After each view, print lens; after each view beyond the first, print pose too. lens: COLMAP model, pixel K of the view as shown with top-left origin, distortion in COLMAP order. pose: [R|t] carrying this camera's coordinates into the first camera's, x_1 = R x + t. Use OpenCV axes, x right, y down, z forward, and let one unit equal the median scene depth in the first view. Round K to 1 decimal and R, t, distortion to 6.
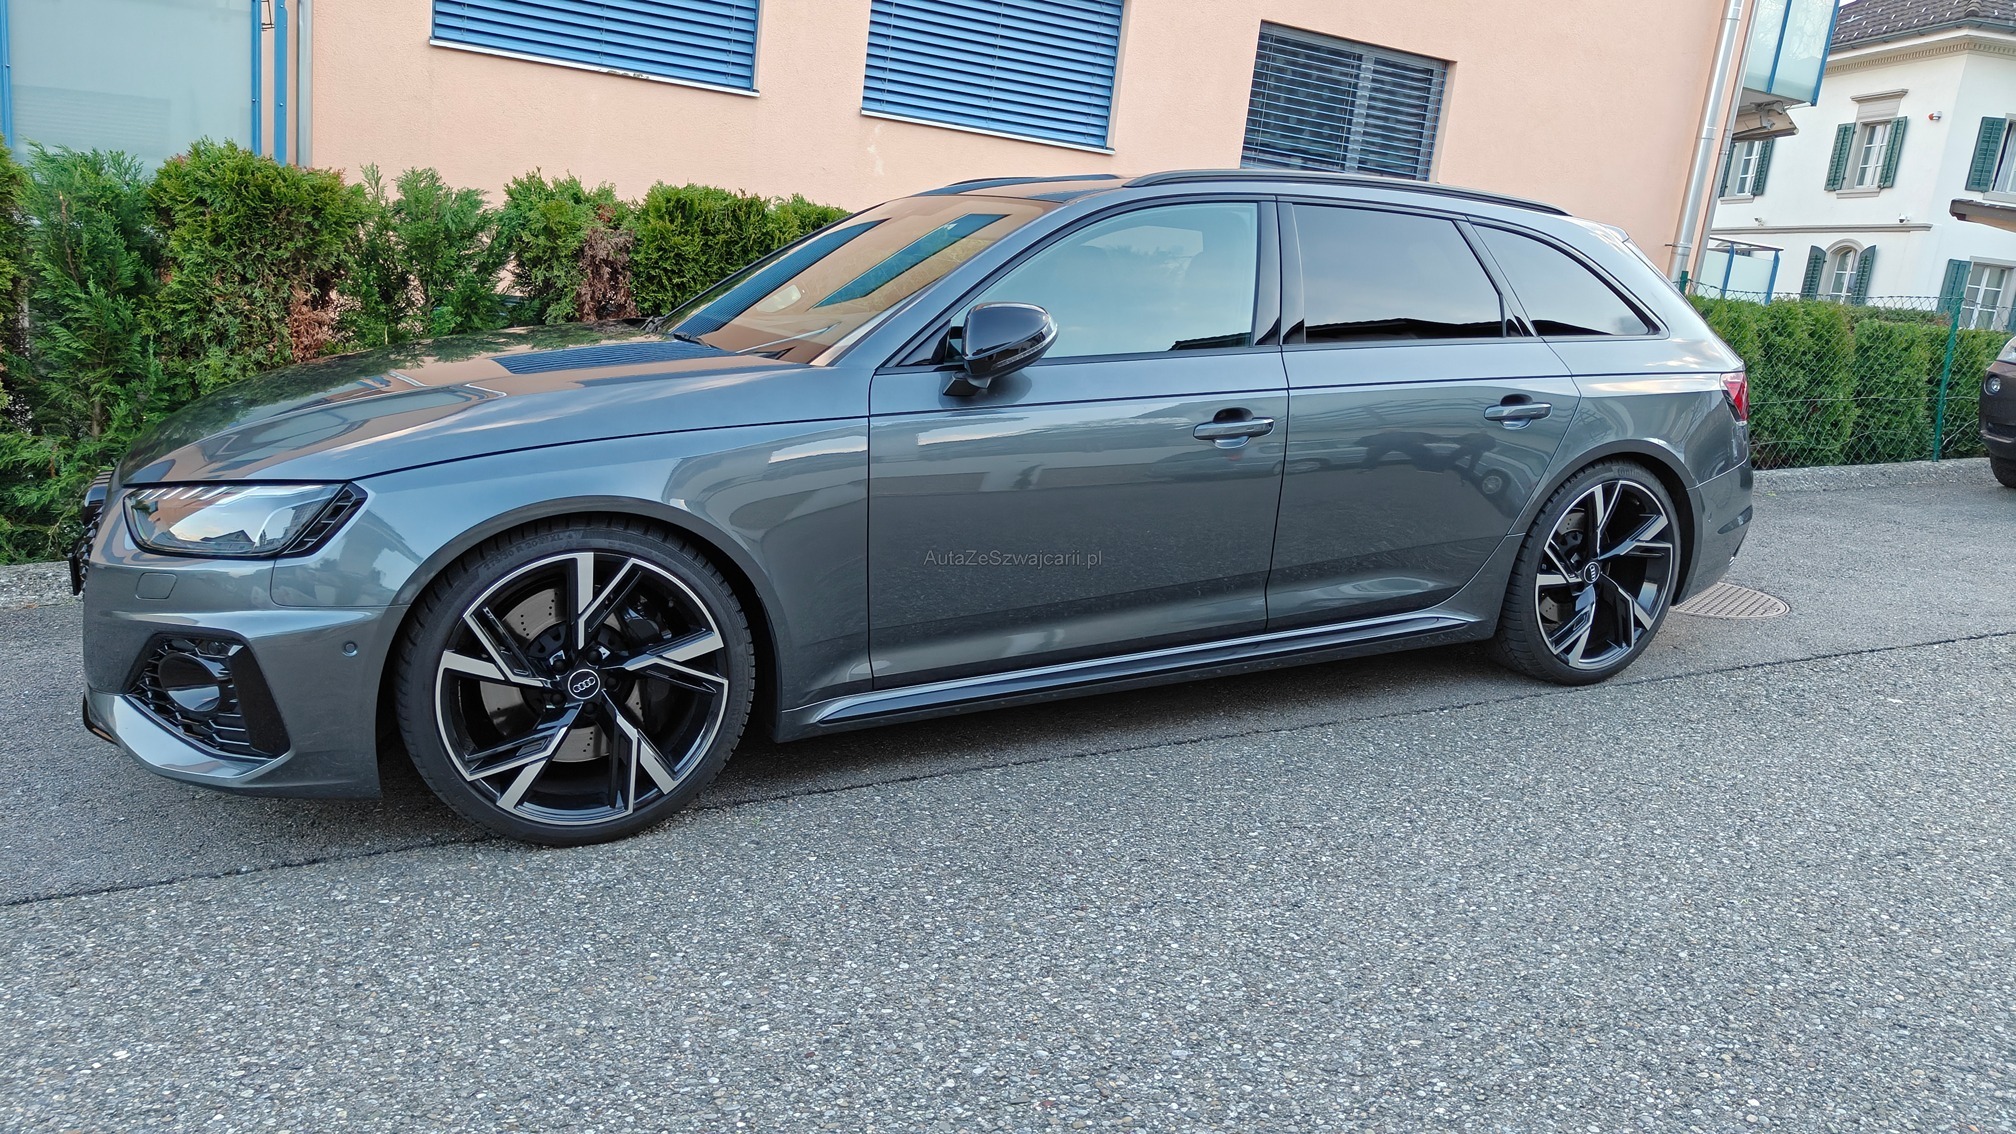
lens RADIAL K [[1394.0, 0, 1008.0], [0, 1394.0, 567.0], [0, 0, 1]] dist [0.002951, 0.001840]
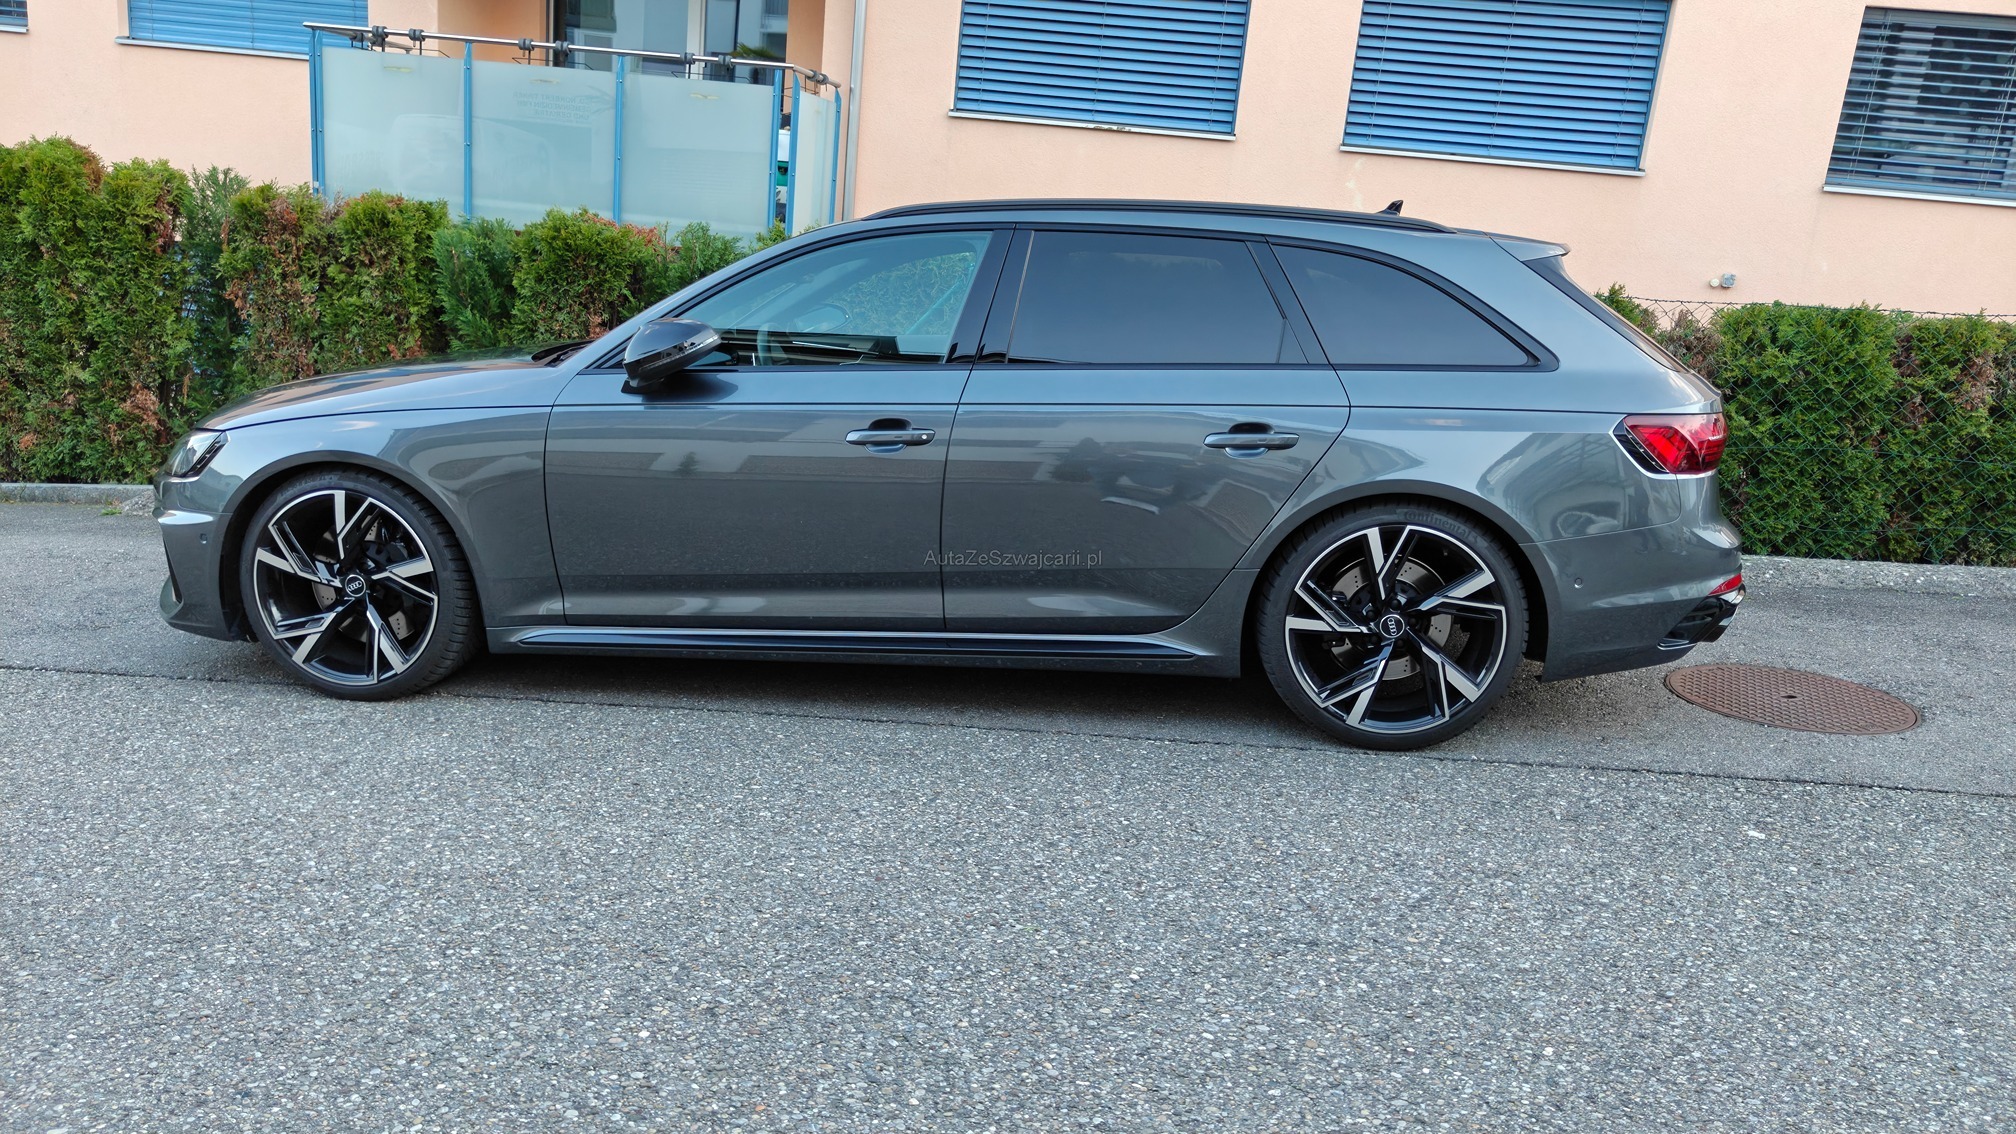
lens RADIAL K [[1394.0, 0, 1008.0], [0, 1394.0, 567.0], [0, 0, 1]] dist [0.002951, 0.001840]
pose [[0.842935, 0.097484, -0.529110, 0.683641], [-0.112078, 0.993689, 0.004525, -0.010497], [0.526212, 0.055488, 0.848541, 0.101132]]
